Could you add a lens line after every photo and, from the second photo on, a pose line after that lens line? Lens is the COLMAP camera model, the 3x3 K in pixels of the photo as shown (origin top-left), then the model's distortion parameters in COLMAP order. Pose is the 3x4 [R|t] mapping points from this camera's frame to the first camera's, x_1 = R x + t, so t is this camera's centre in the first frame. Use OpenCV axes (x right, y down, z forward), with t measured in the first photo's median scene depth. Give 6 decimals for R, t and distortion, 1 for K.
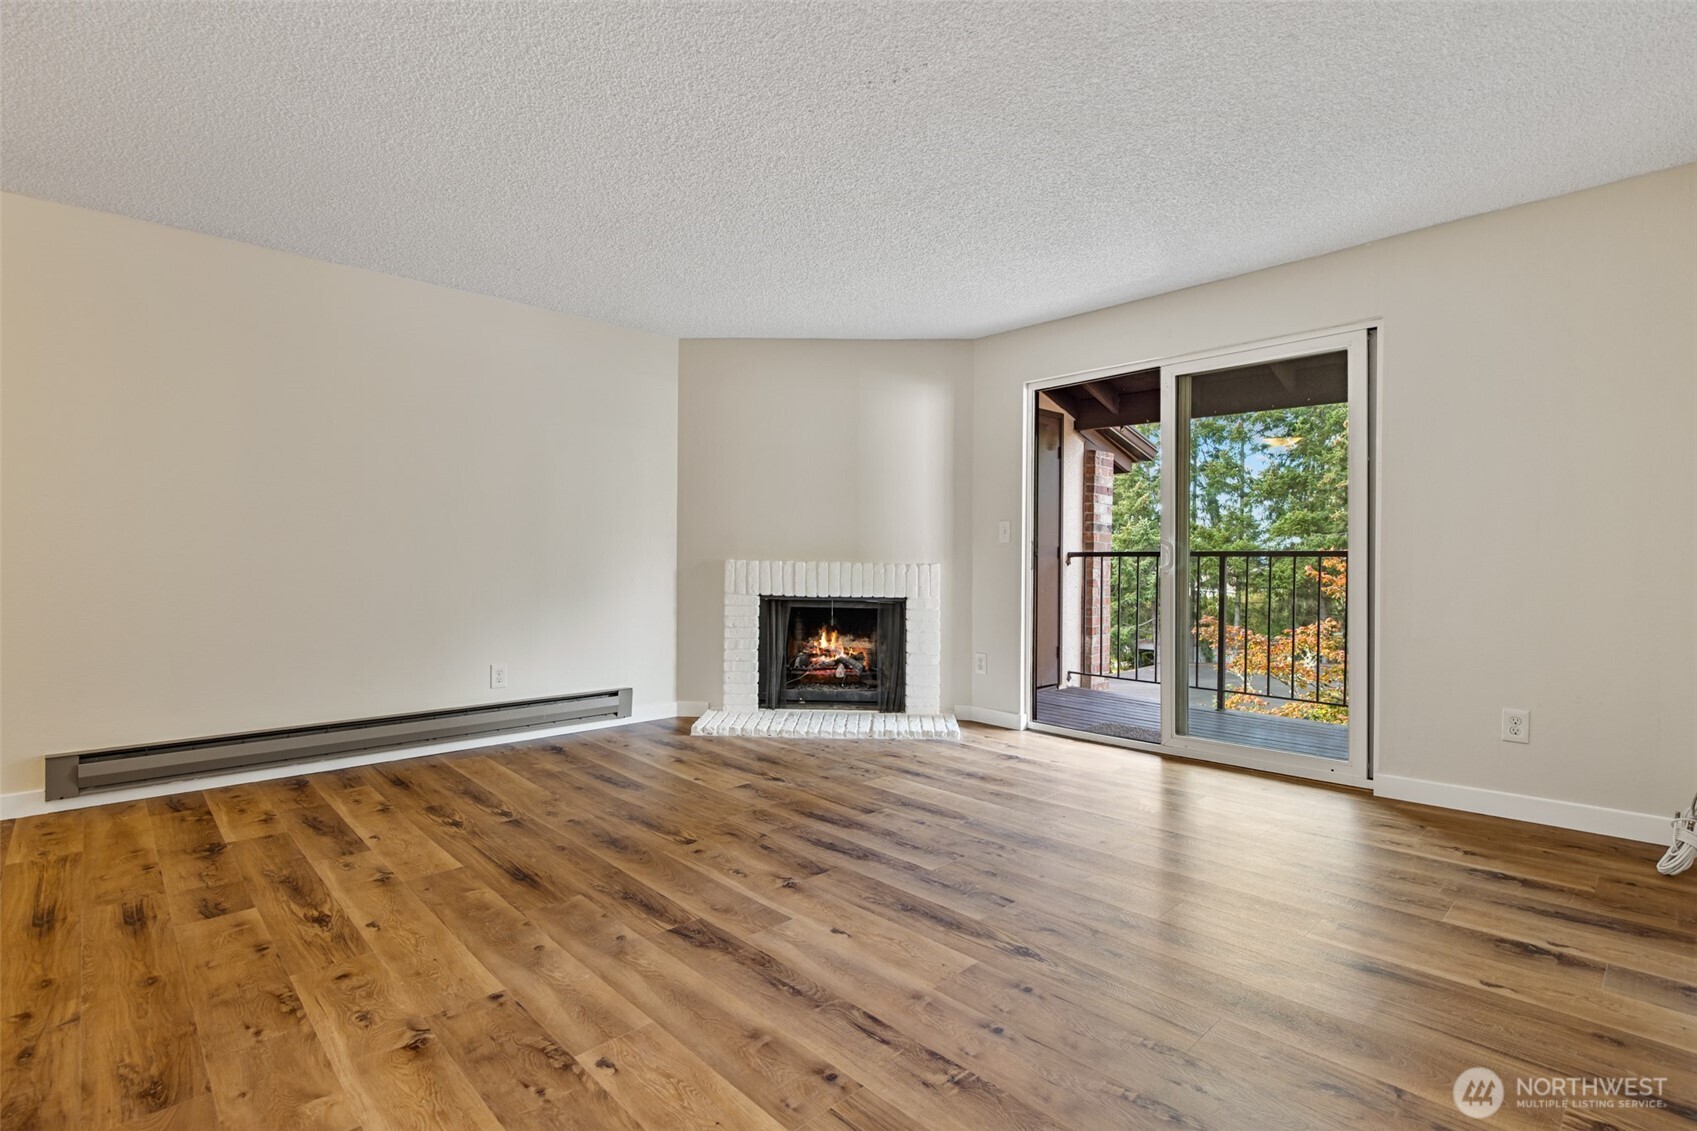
lens RADIAL K [[804.9, 0, 855.0], [0, 804.9, 561.9], [0, 0, 1]] dist [0.001243, 0.000398]
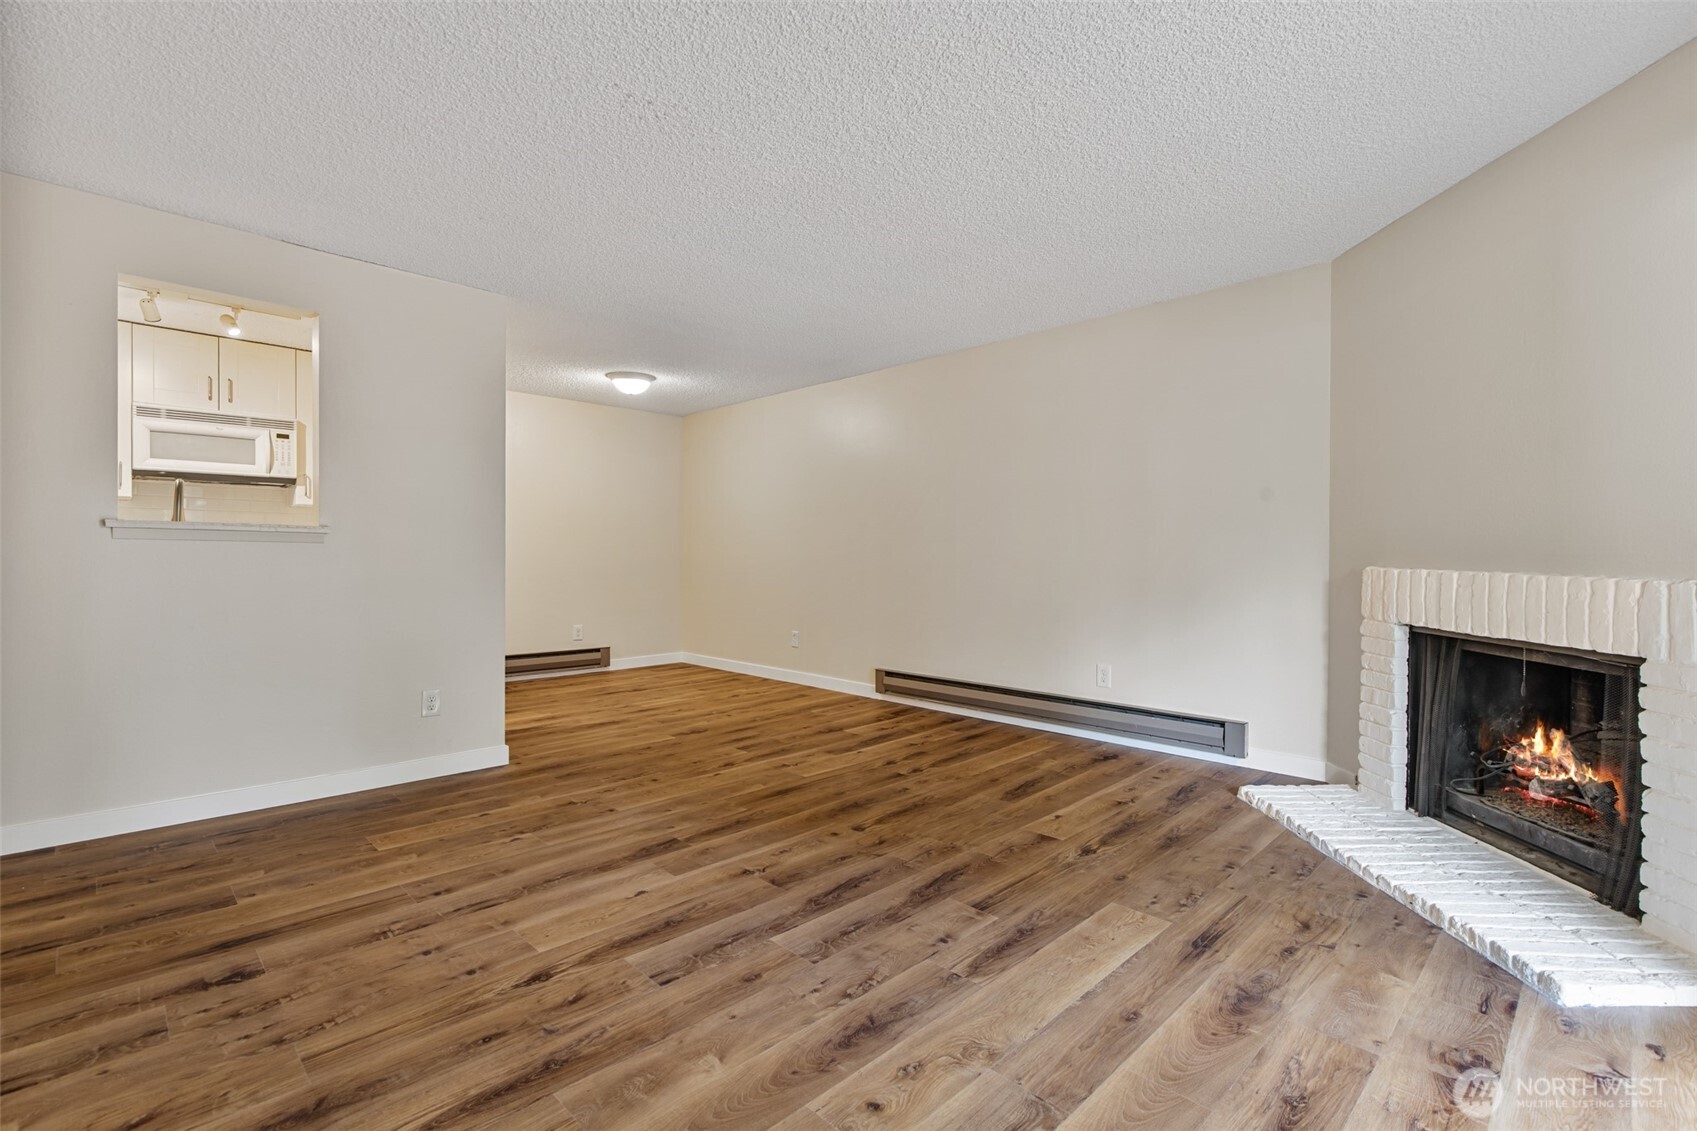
lens RADIAL K [[761.7, 0, 848.5], [0, 761.7, 565.5], [0, 0, 1]] dist [0.003388, -0.000046]
pose [[0.013229, 0.006847, -0.999889, 0.834507], [-0.007382, 0.999950, 0.006750, -0.007831], [0.999885, 0.007291, 0.013278, 1.014635]]
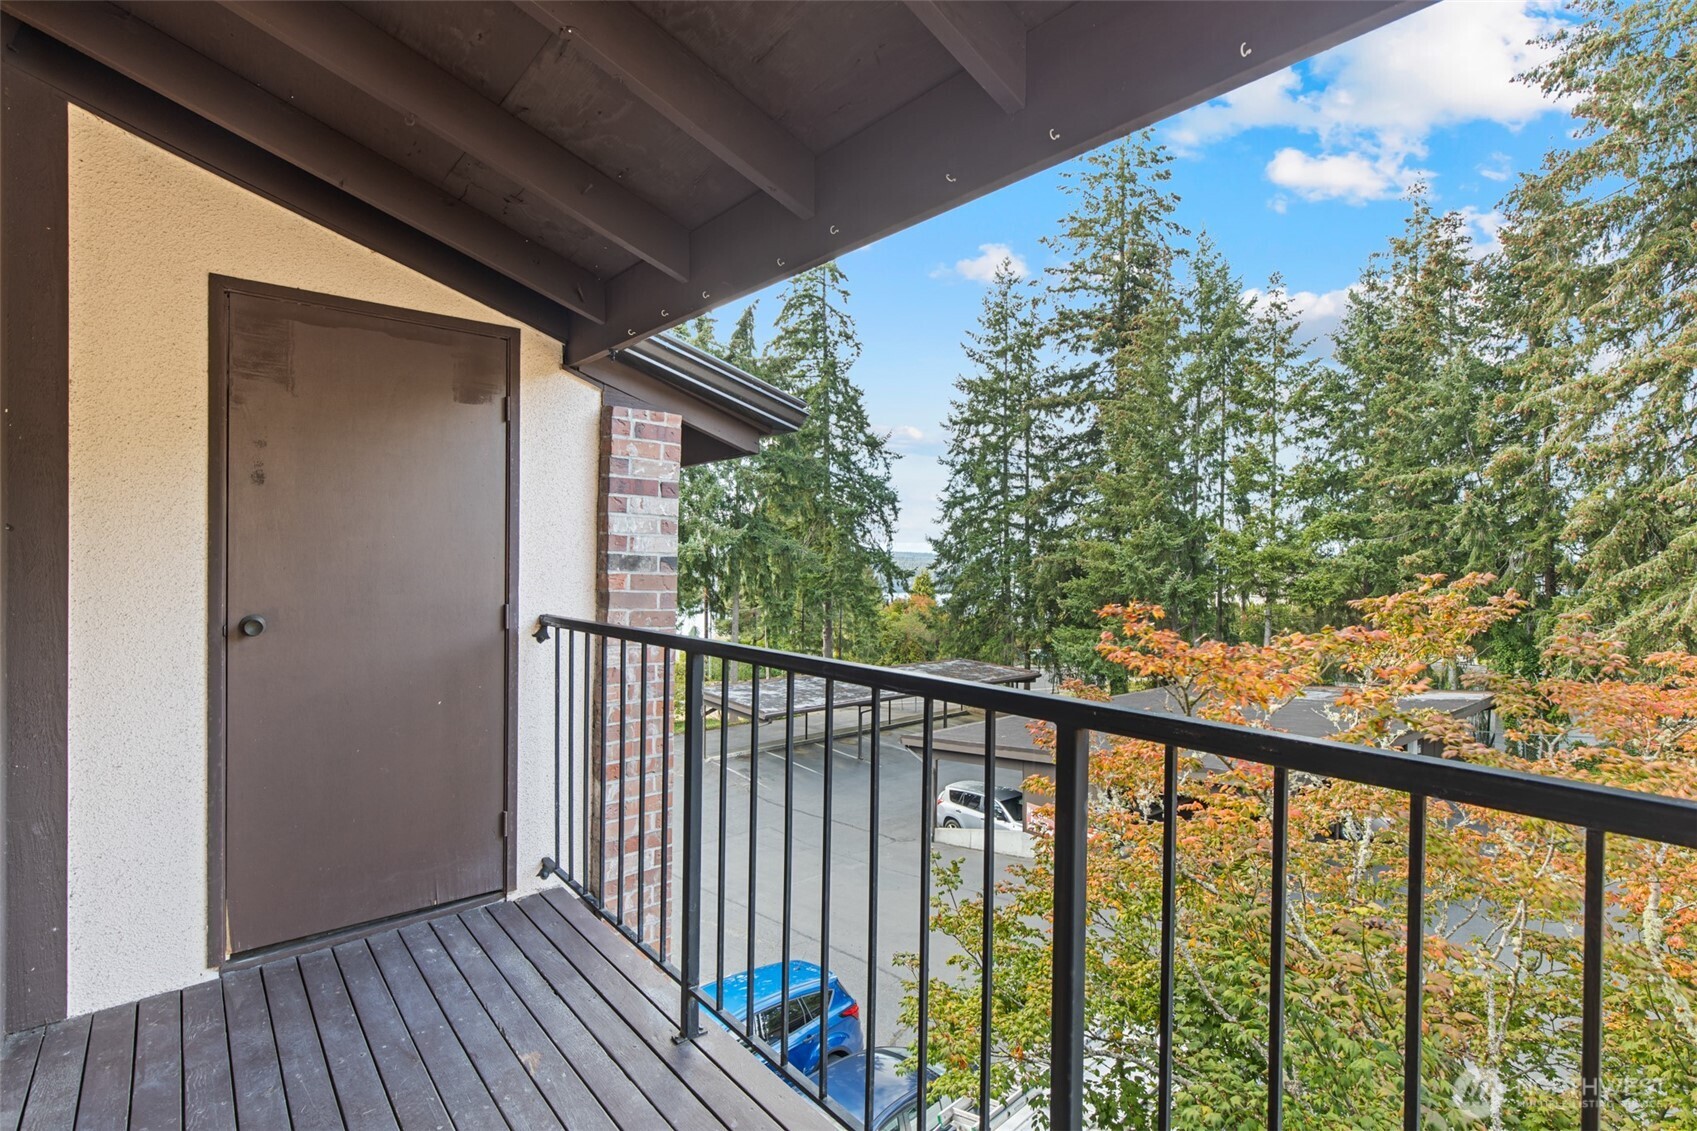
lens RADIAL K [[804.9, 0, 855.0], [0, 804.9, 561.9], [0, 0, 1]] dist [0.001243, 0.000398]
pose [[0.997814, 0.005392, -0.065863, 0.117084], [-0.005286, 0.999984, 0.001780, -0.011046], [0.065871, -0.001428, 0.997827, 0.126594]]
